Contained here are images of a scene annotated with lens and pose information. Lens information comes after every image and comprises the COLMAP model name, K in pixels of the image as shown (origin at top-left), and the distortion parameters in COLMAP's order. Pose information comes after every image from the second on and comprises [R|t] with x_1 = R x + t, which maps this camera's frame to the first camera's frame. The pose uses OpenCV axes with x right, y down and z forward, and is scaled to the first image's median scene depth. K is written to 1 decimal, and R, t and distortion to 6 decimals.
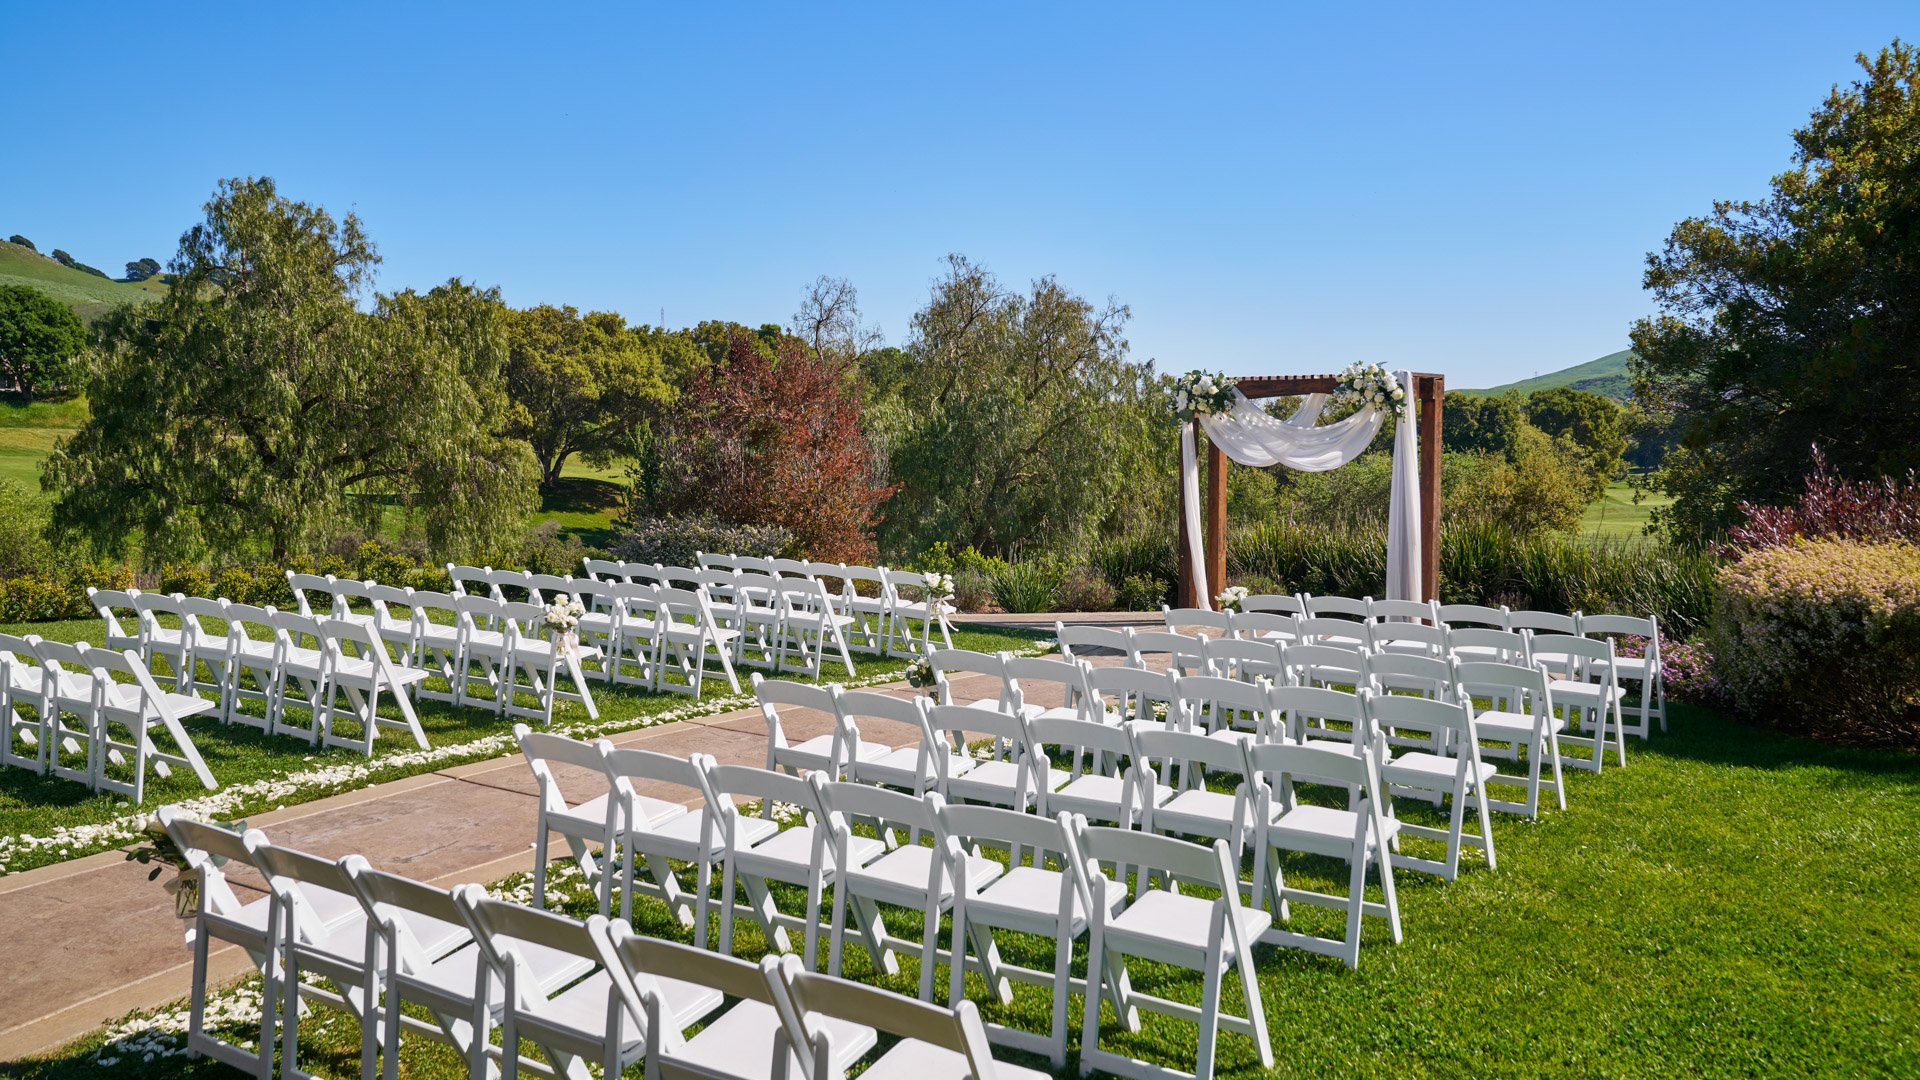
lens RADIAL K [[1580.0, 0, 960.0], [0, 1580.0, 540.0], [0, 0, 1]] dist [-0.104361, 0.164118]
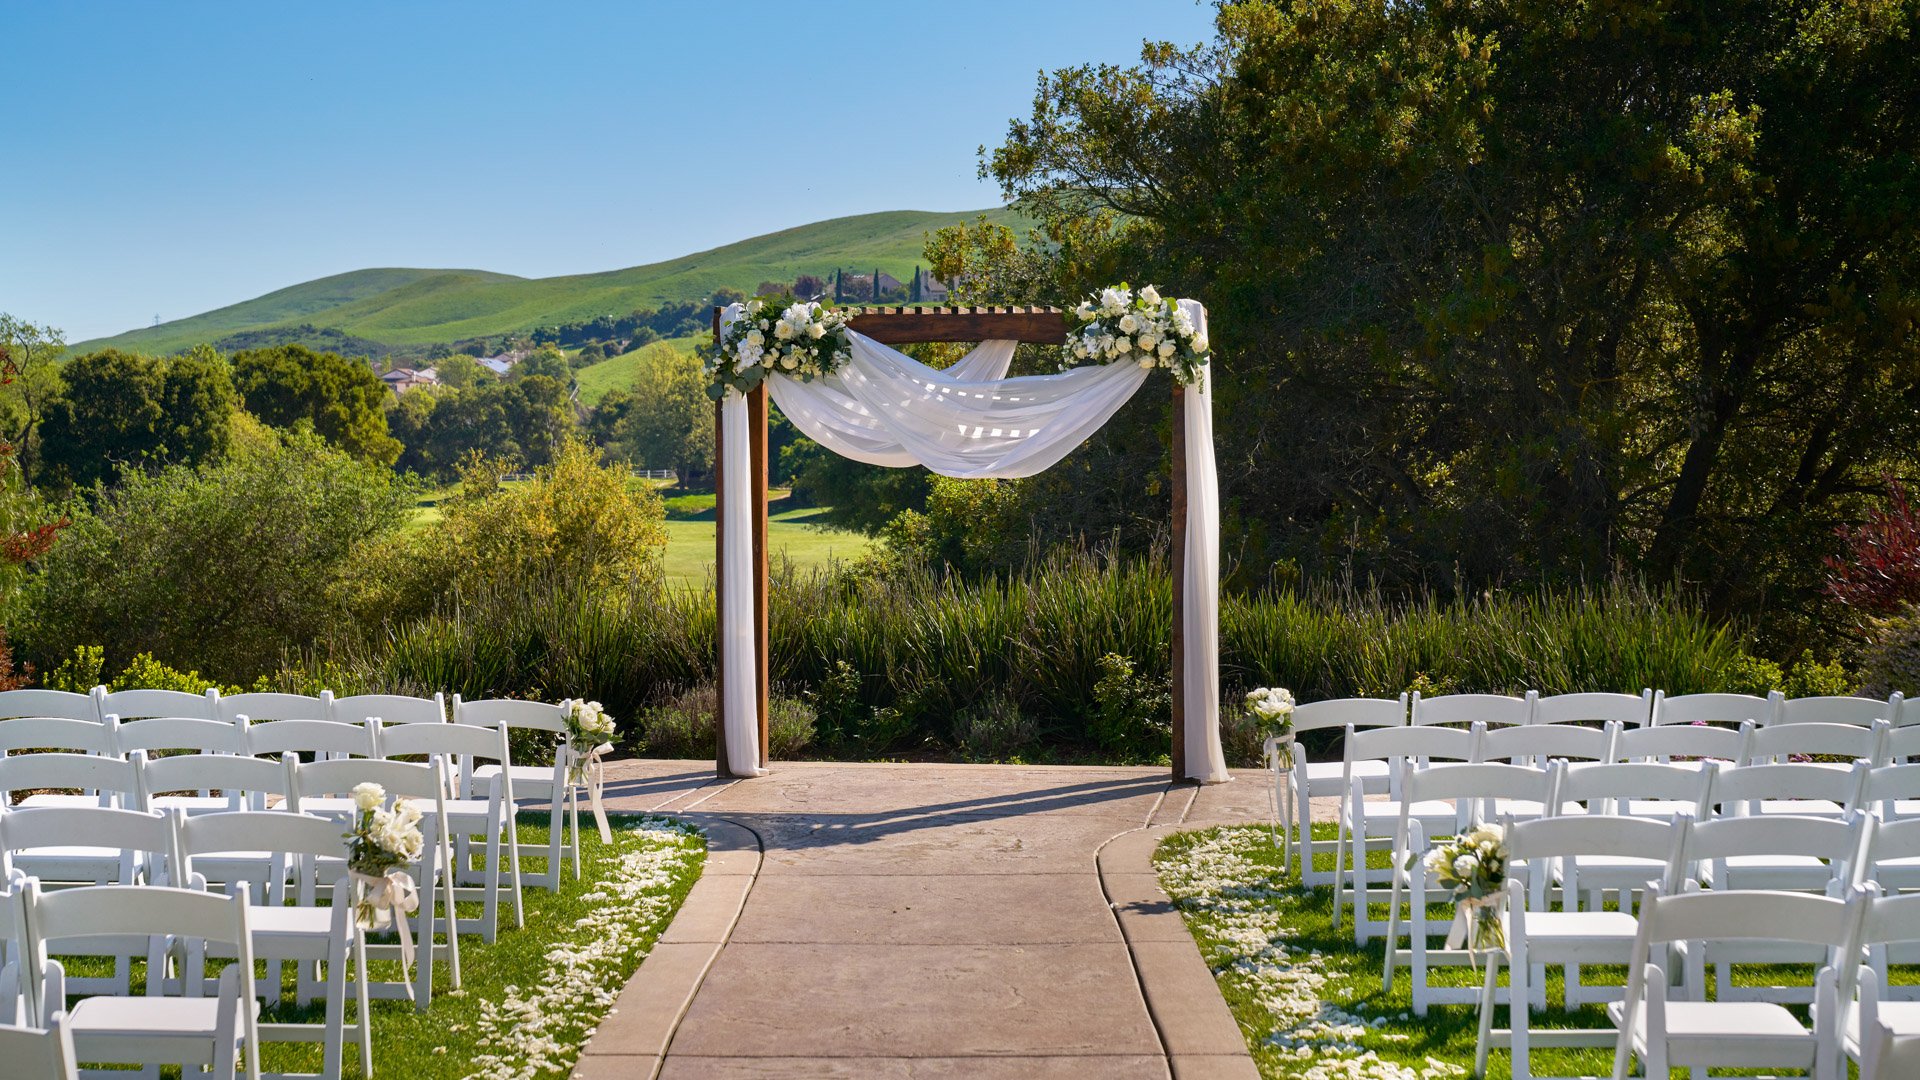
lens RADIAL K [[2920.1, 0, 959.8], [0, 2920.1, 600.9], [0, 0, 1]] dist [0.005428, 0.104237]
pose [[0.804350, -0.032244, 0.593281, -0.177731], [0.037691, 0.999284, 0.003210, -0.002954], [-0.592960, 0.019779, 0.804989, 0.087245]]
